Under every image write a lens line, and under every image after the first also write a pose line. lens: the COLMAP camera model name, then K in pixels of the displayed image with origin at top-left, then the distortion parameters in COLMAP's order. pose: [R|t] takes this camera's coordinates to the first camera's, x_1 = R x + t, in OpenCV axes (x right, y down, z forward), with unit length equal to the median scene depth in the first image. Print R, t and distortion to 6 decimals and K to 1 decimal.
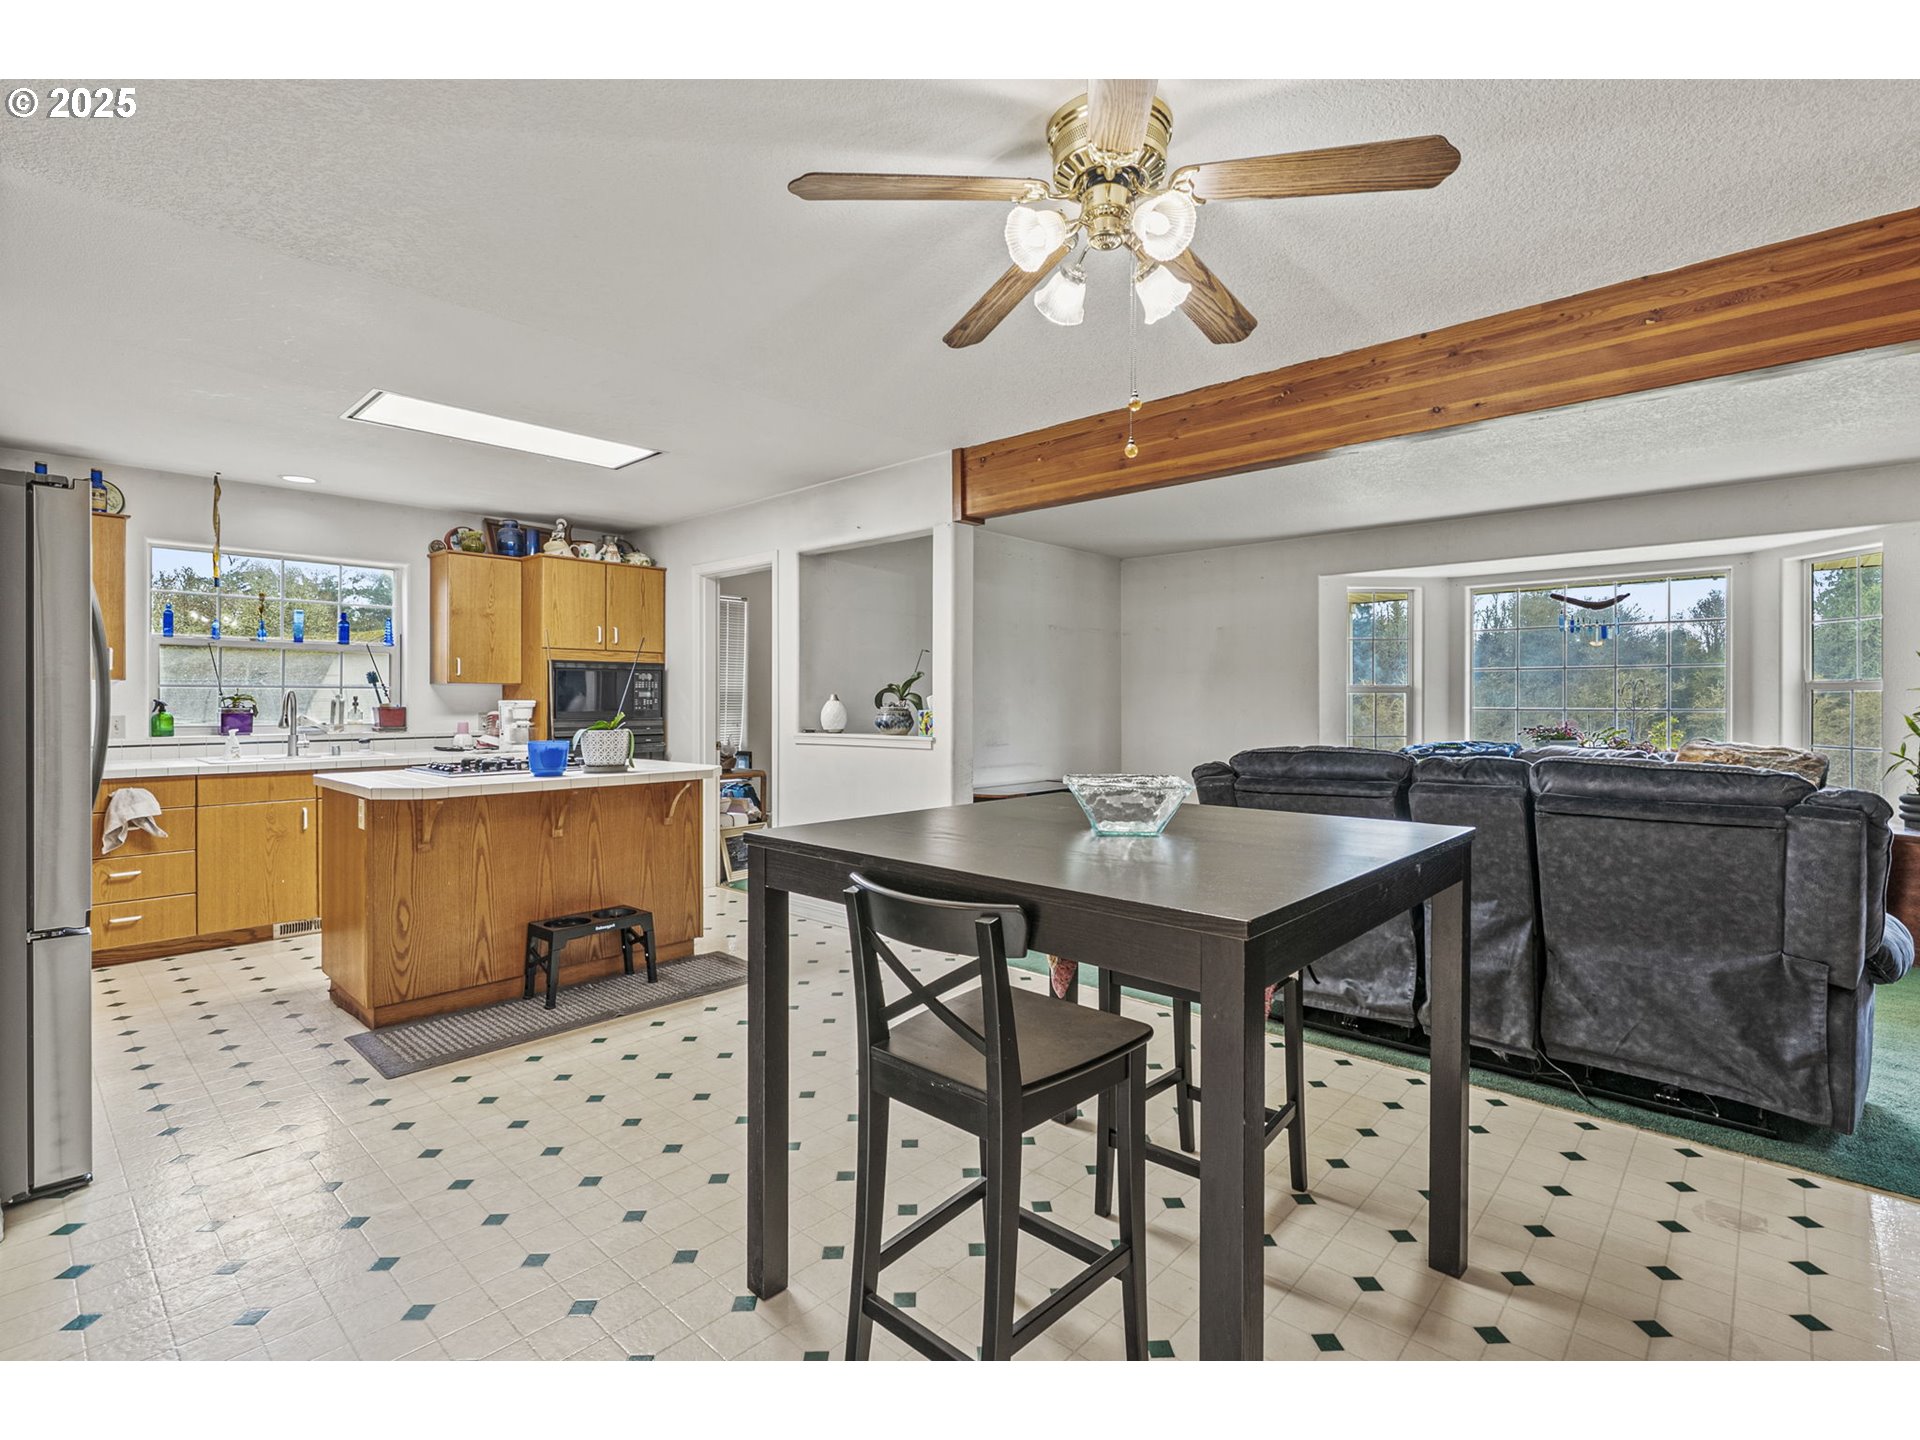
lens RADIAL K [[881.5, 0, 960.0], [0, 881.5, 720.0], [0, 0, 1]] dist [-0.014188, 0.007128]
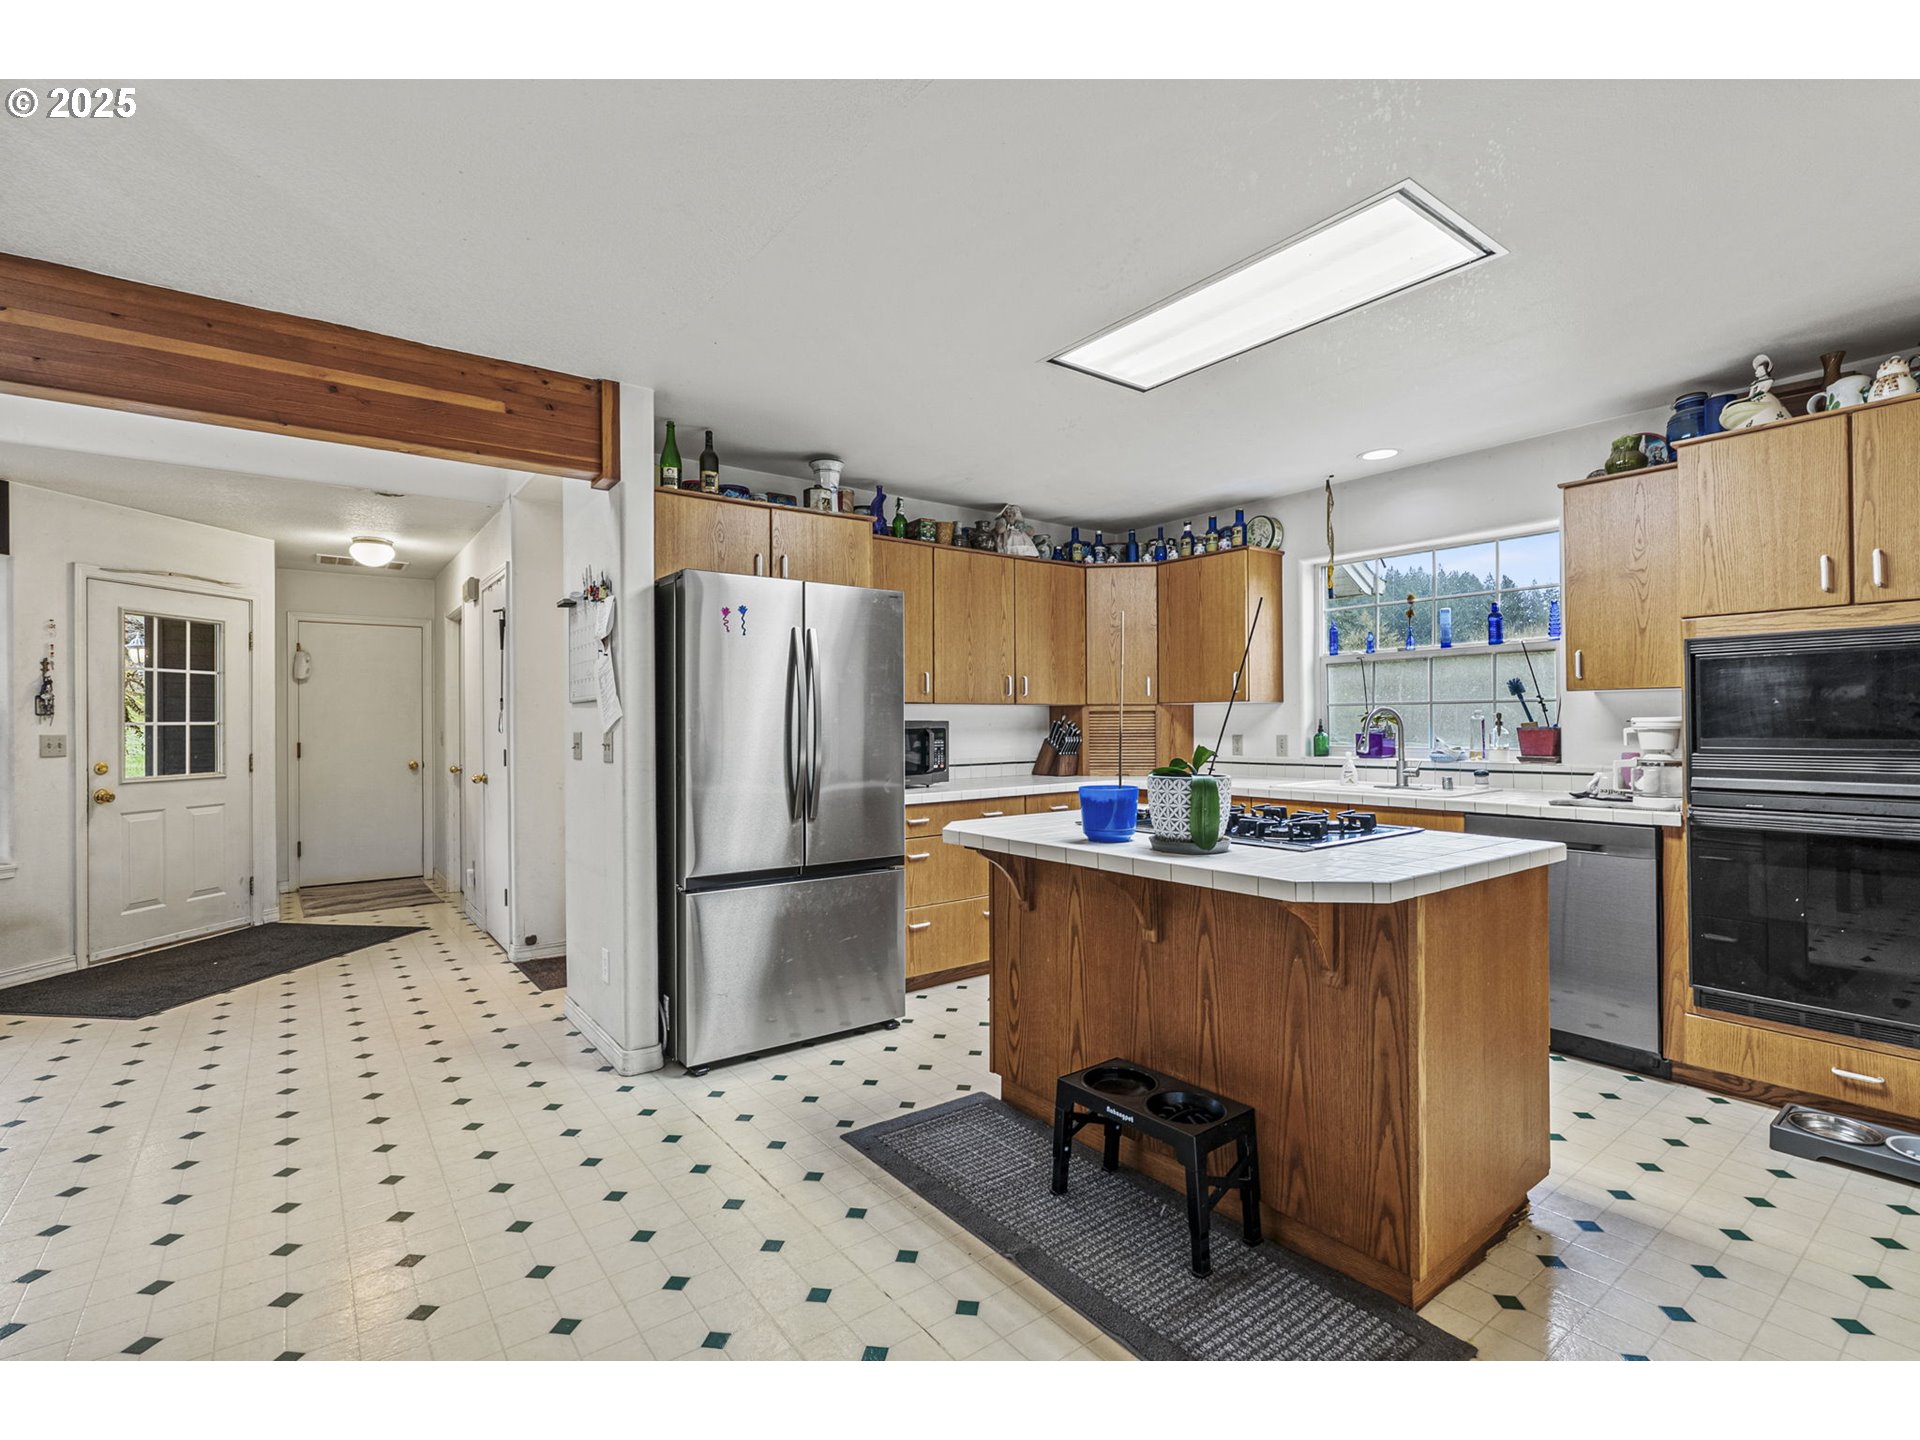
lens RADIAL K [[881.5, 0, 960.0], [0, 881.5, 720.0], [0, 0, 1]] dist [-0.014188, 0.007128]
pose [[-0.168882, -0.001790, -0.985635, 0.144141], [-0.011274, 0.999936, 0.000116, -0.018233], [0.985572, 0.011131, -0.168891, 0.767483]]
